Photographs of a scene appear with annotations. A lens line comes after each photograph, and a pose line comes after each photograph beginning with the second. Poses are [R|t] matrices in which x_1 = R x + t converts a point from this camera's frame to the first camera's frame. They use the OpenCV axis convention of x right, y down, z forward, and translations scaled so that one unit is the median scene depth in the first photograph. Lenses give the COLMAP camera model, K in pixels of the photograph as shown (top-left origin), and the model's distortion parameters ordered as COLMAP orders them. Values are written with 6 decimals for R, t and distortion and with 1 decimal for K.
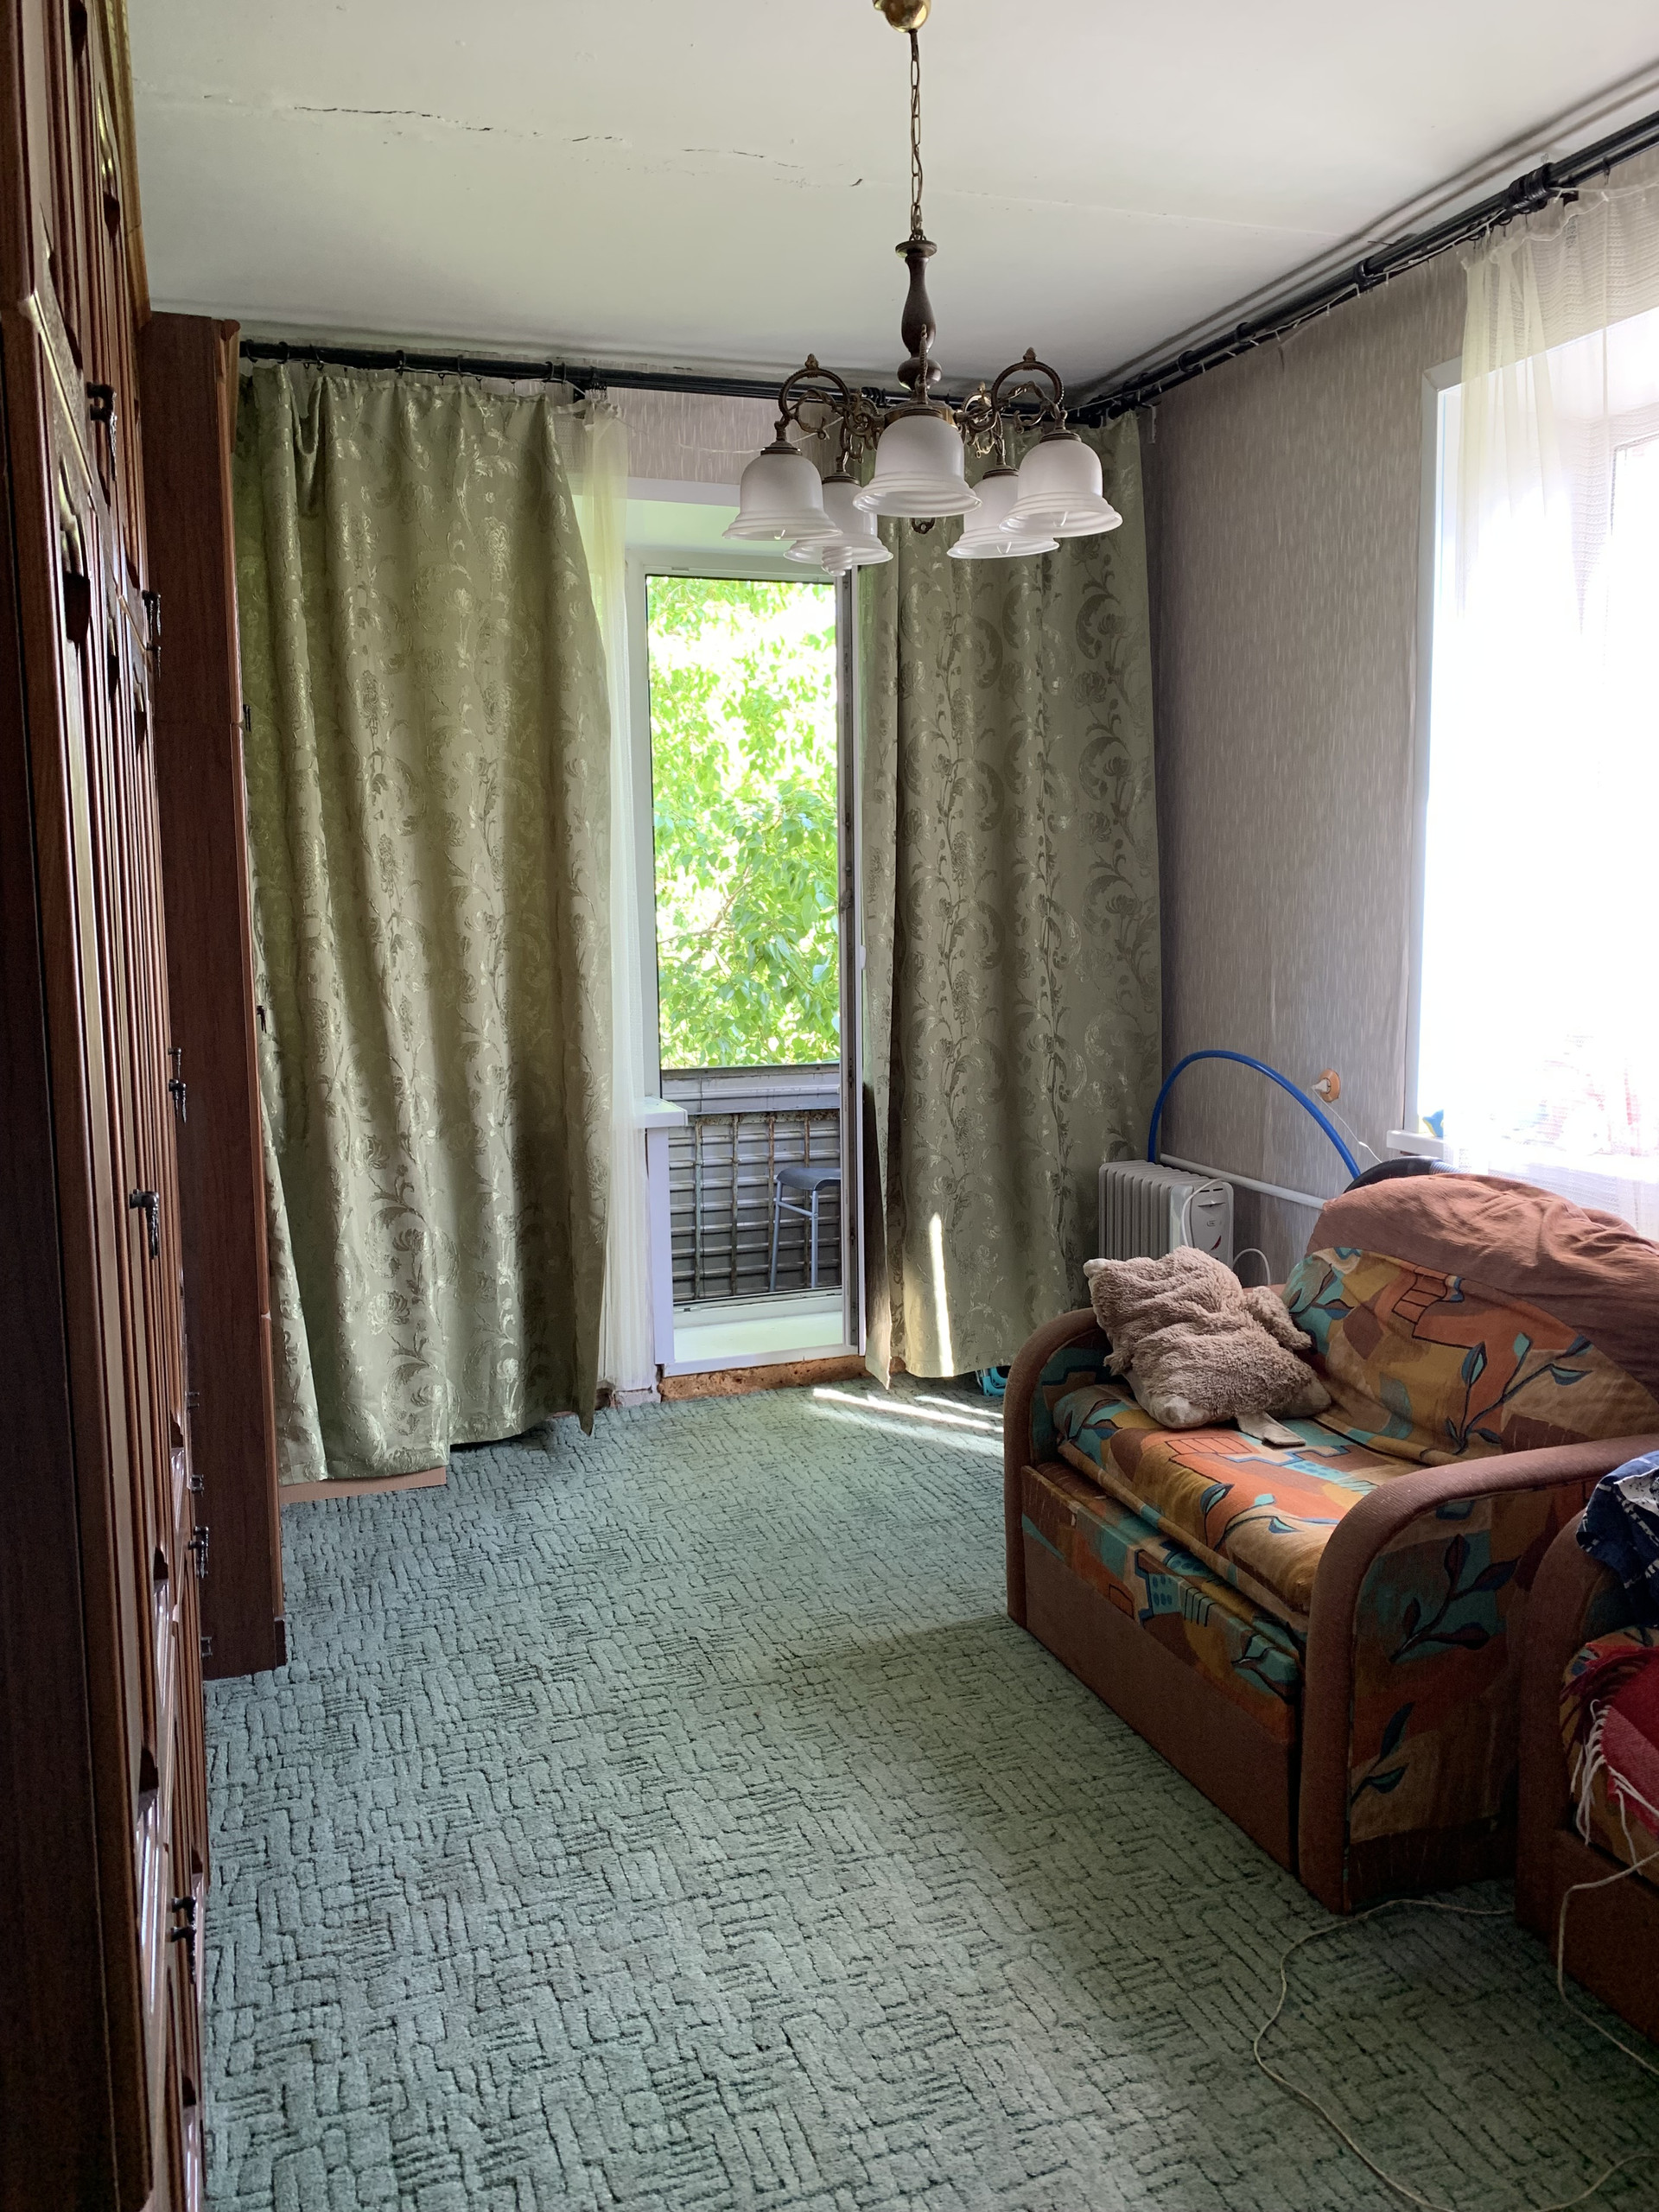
lens RADIAL K [[1722.1, 0, 833.2], [0, 1722.1, 1104.3], [0, 0, 1]] dist [0.028467, -0.030799]
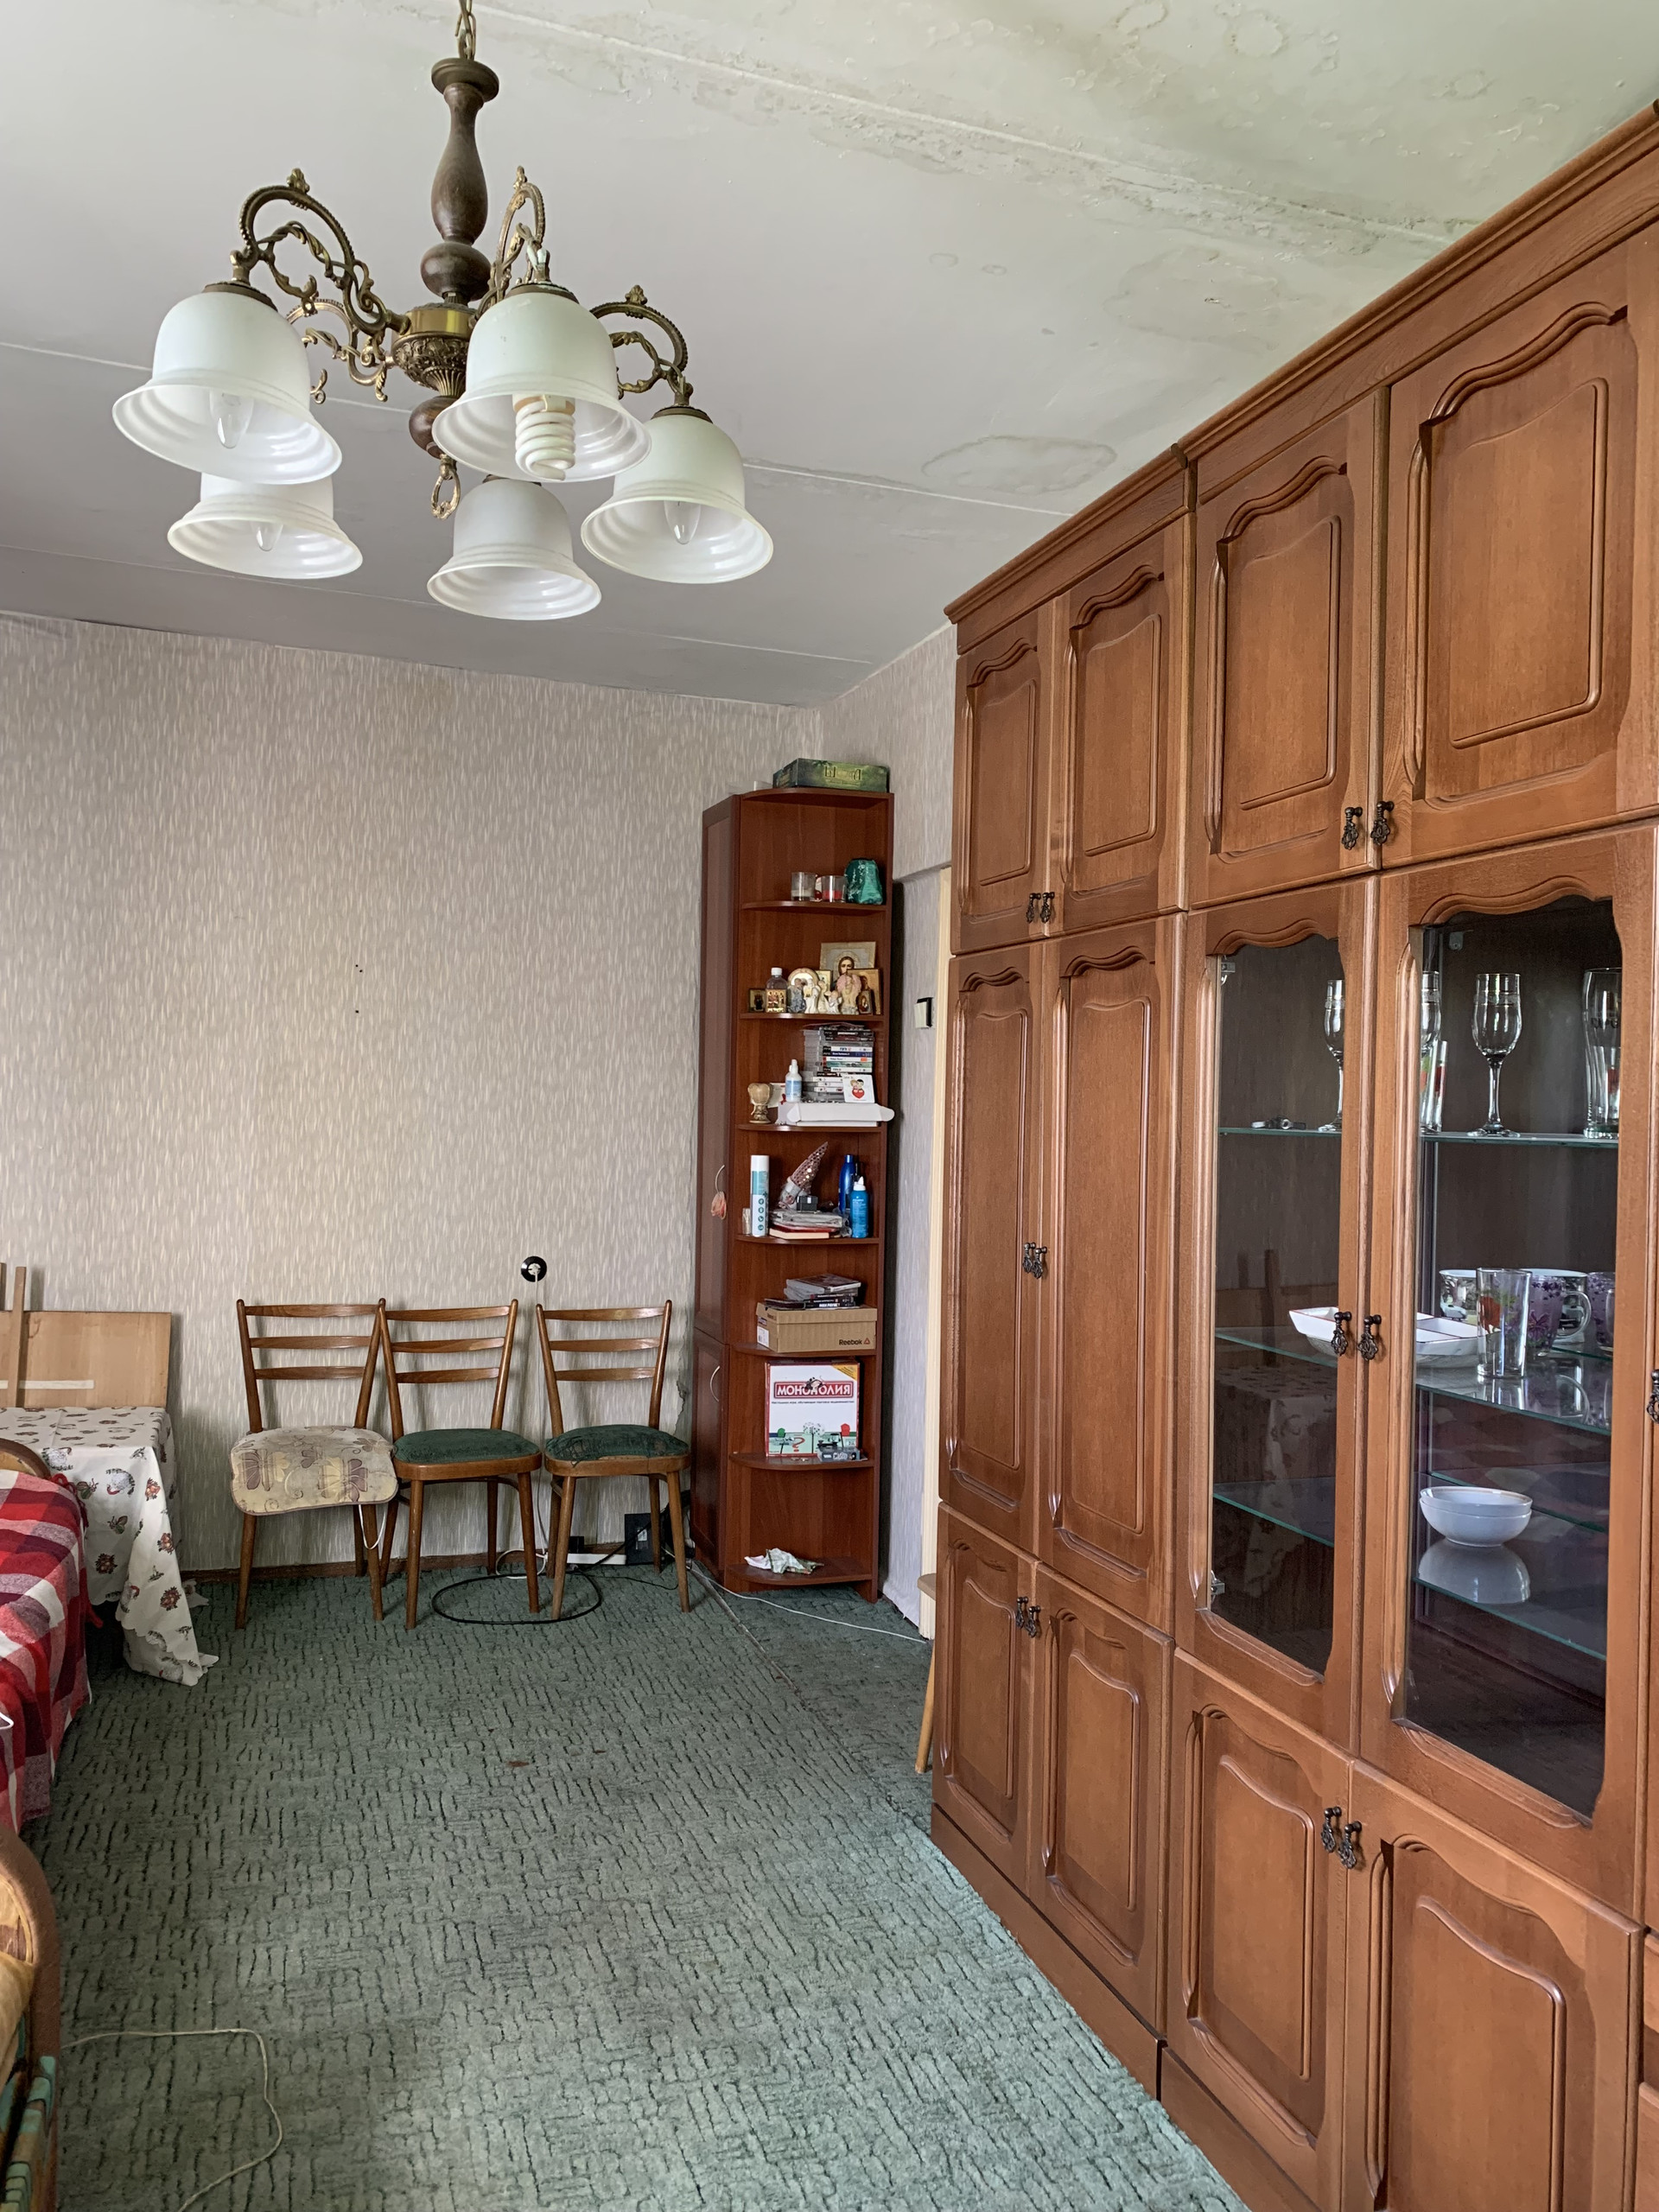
lens RADIAL K [[1722.1, 0, 835.2], [0, 1722.1, 1106.0], [0, 0, 1]] dist [0.028467, -0.030799]
pose [[-0.999564, -0.010636, 0.027553, -0.085638], [-0.006884, 0.991113, 0.132847, -0.163635], [-0.028721, 0.132600, -0.990753, 1.278917]]
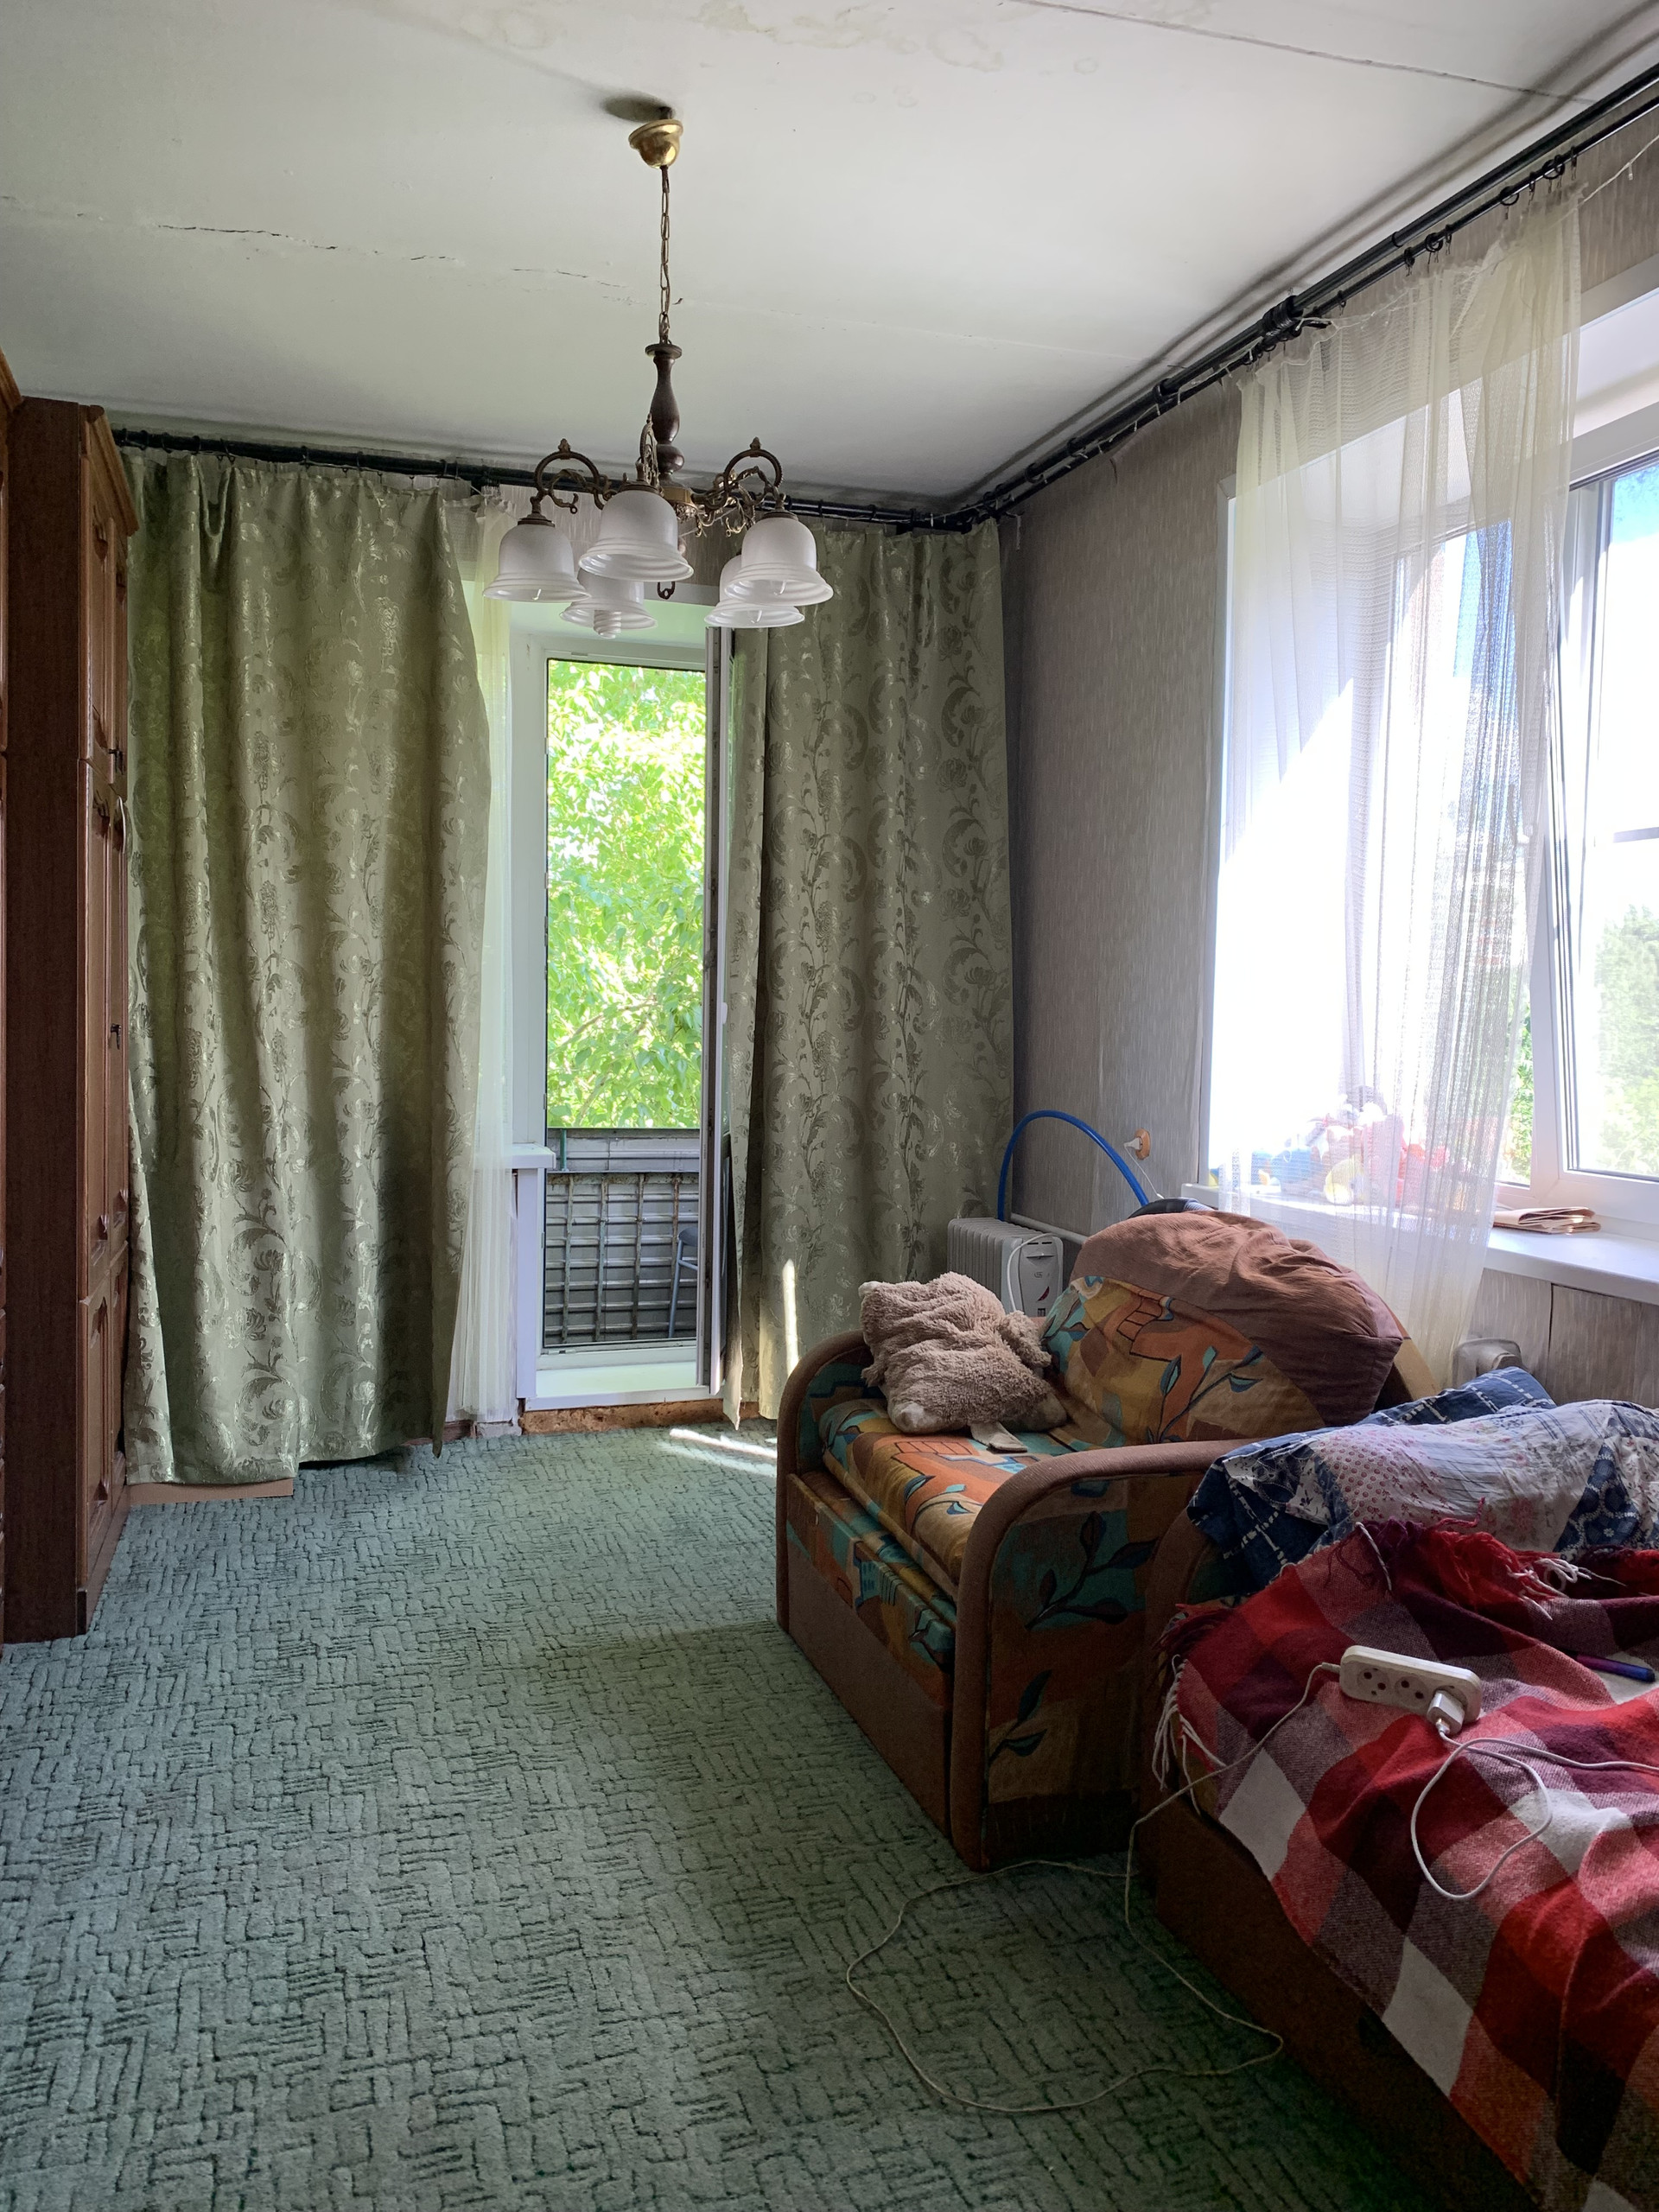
lens RADIAL K [[1722.1, 0, 826.5], [0, 1722.1, 1099.6], [0, 0, 1]] dist [0.028467, -0.030799]
pose [[0.998904, 0.033484, -0.032714, 0.159209], [-0.035706, 0.996917, -0.069870, 0.053061], [0.030273, 0.070962, 0.997020, -0.070125]]
